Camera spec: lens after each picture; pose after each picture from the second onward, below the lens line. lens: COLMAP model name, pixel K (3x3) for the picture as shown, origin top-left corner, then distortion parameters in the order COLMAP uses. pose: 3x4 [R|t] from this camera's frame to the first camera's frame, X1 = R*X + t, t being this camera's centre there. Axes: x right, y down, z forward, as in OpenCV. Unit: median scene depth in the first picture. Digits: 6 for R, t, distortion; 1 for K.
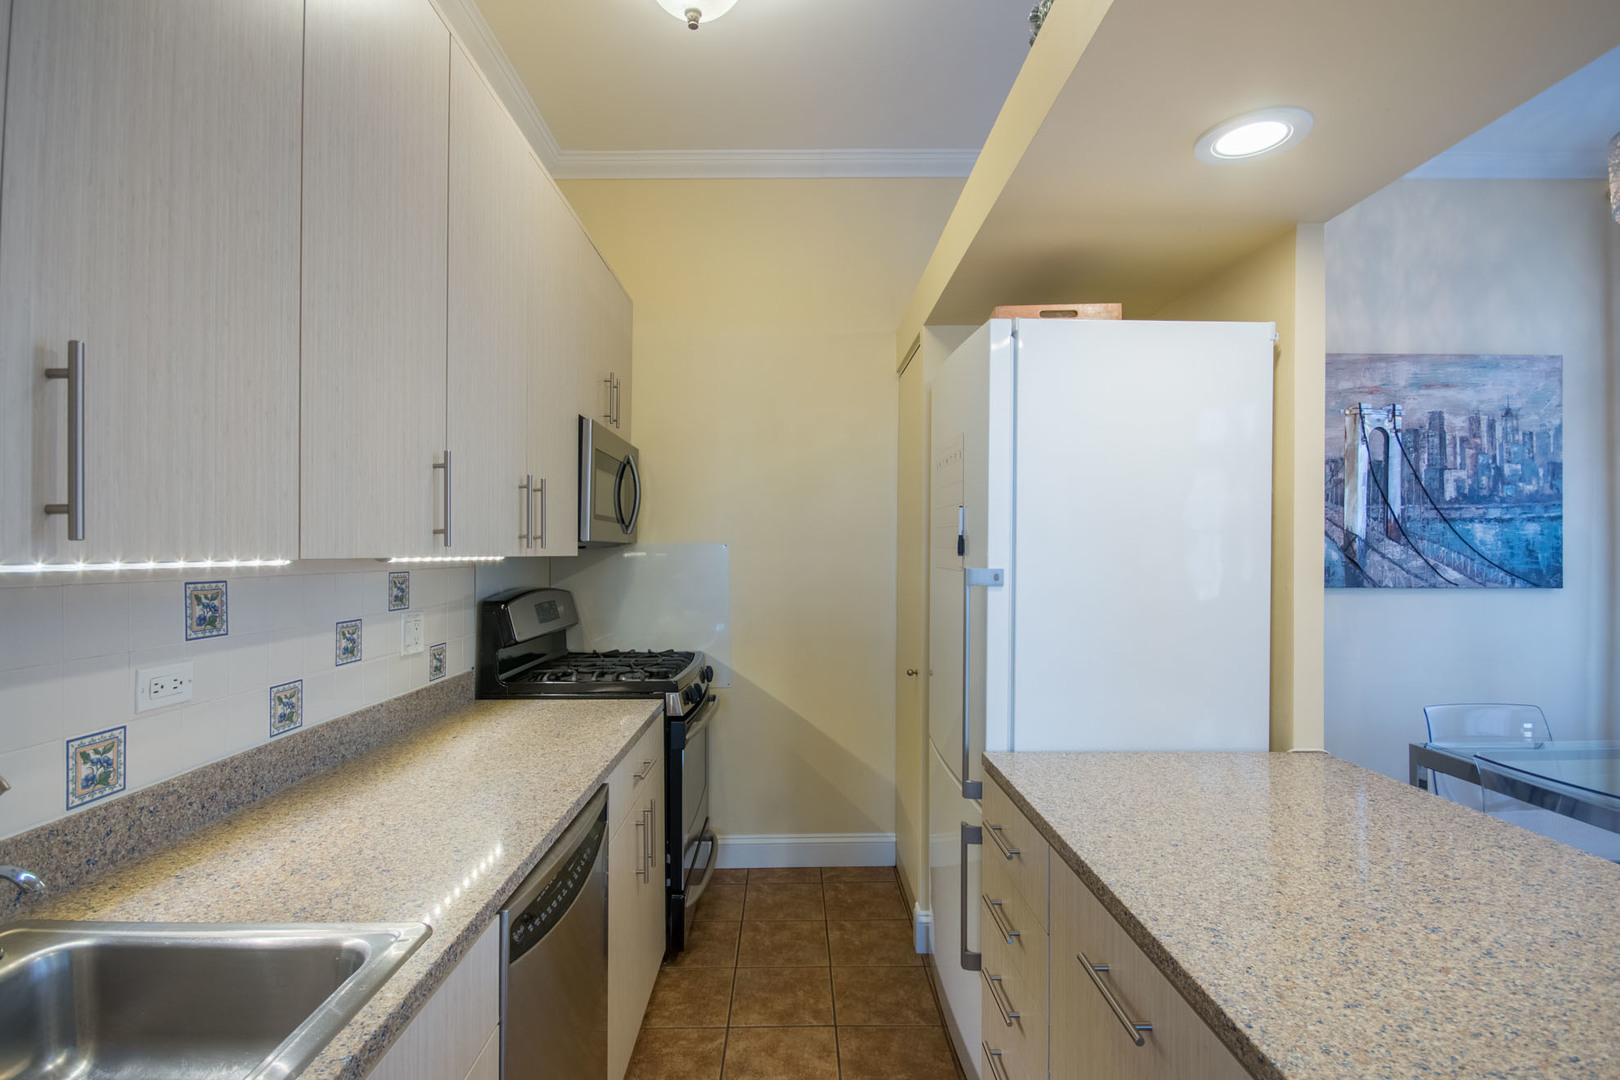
lens RADIAL K [[759.6, 0, 799.7], [0, 759.6, 555.4], [0, 0, 1]] dist [0.001711, -0.010500]
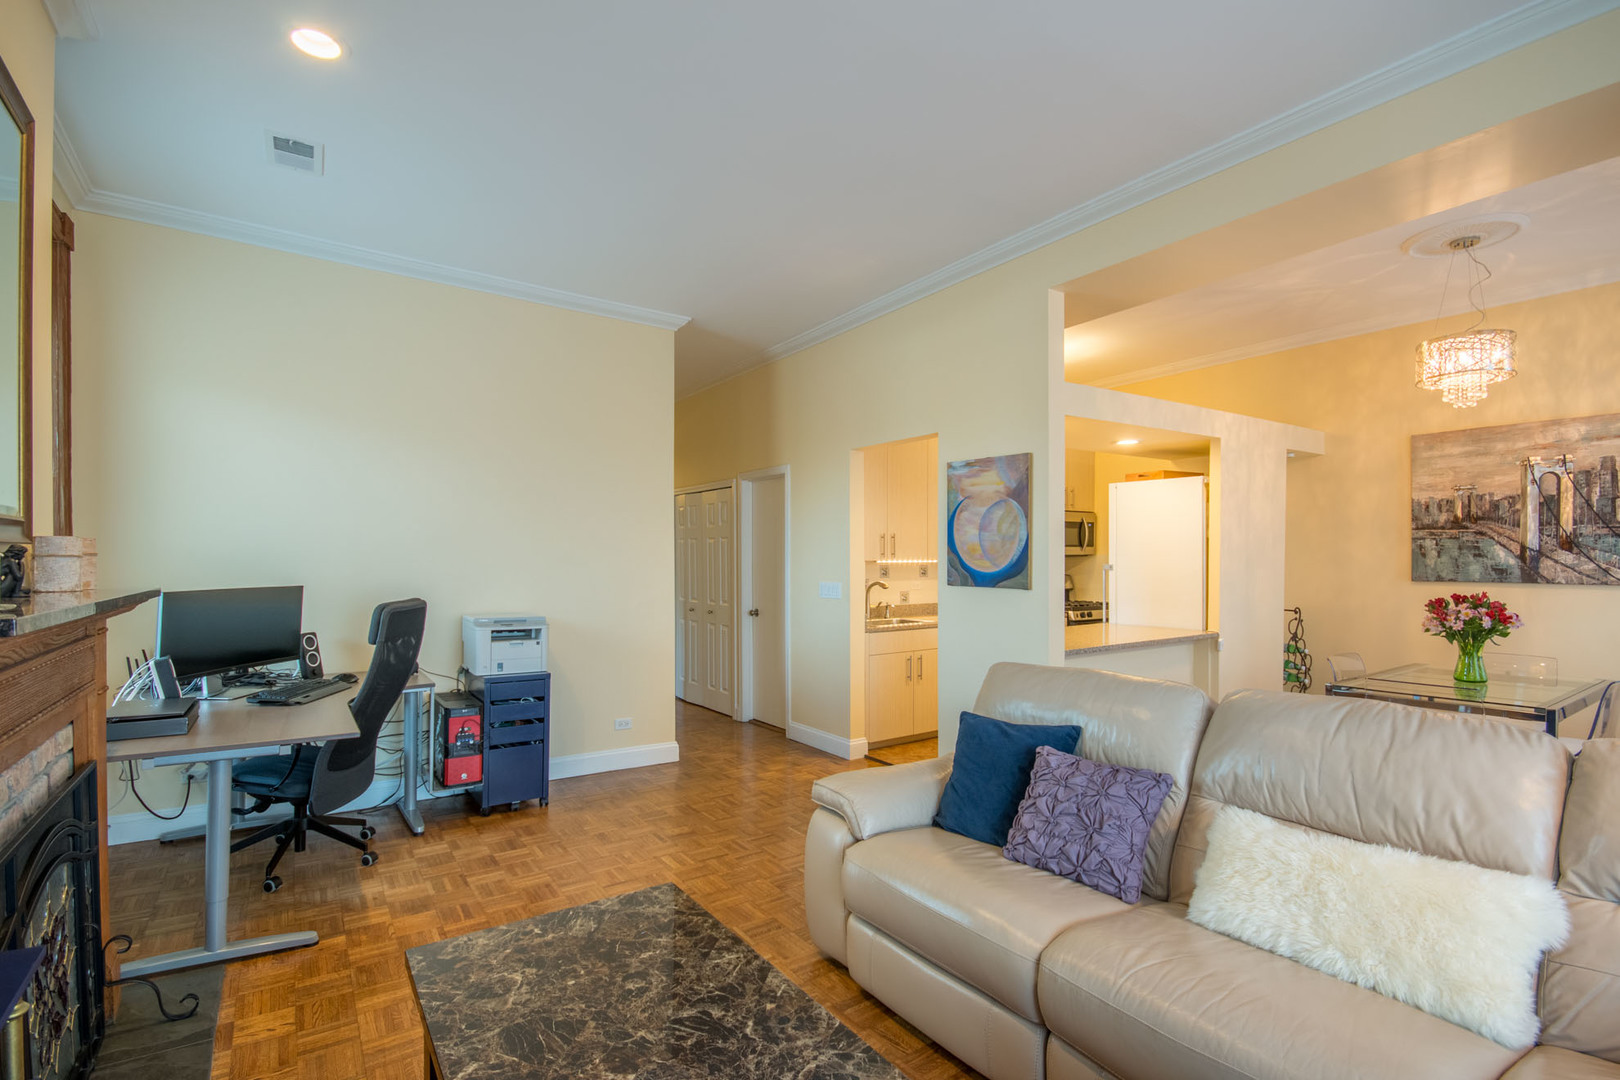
lens RADIAL K [[759.6, 0, 799.7], [0, 759.6, 555.4], [0, 0, 1]] dist [0.001711, -0.010500]
pose [[0.560260, -0.001827, -0.828315, 1.233158], [-0.000924, 0.999996, -0.002831, -0.005815], [0.828316, 0.002352, 0.560256, -1.047769]]
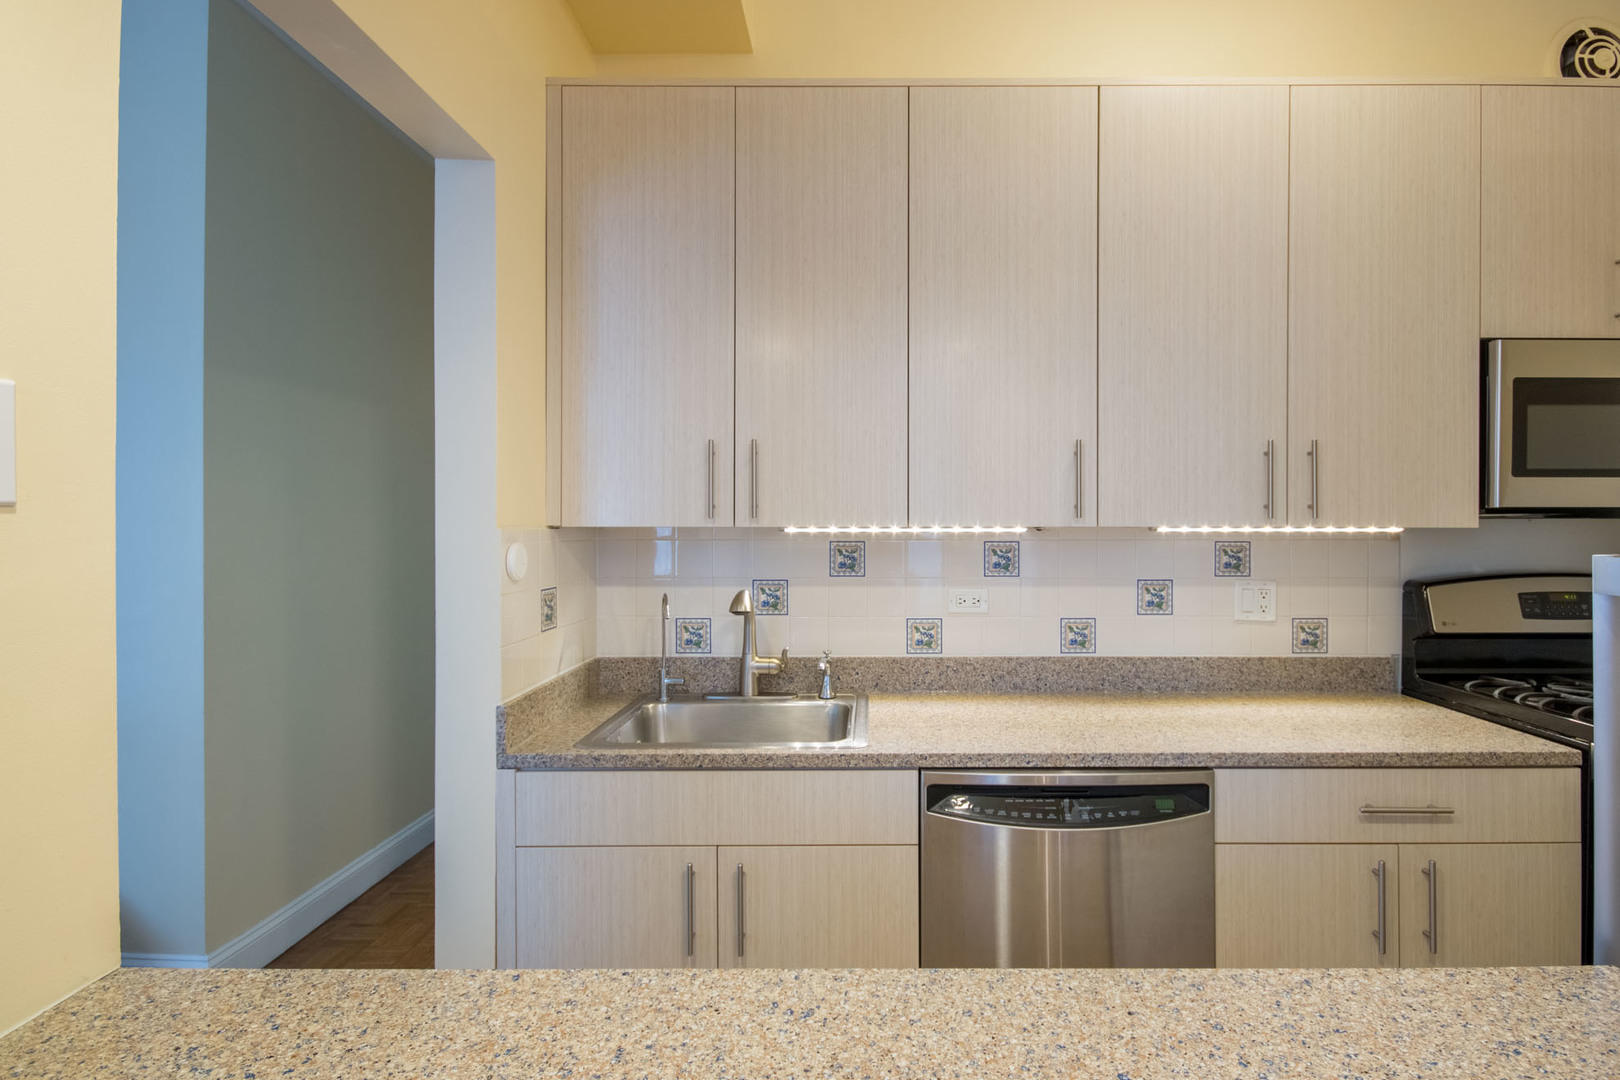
lens RADIAL K [[808.0, 0, 865.6], [0, 808.0, 535.8], [0, 0, 1]] dist [0.002794, 0.000304]
pose [[0.000516, 0.016226, -0.999868, 0.409192], [-0.004111, 0.999860, 0.016223, -0.001434], [0.999991, 0.004102, 0.000582, 0.318607]]
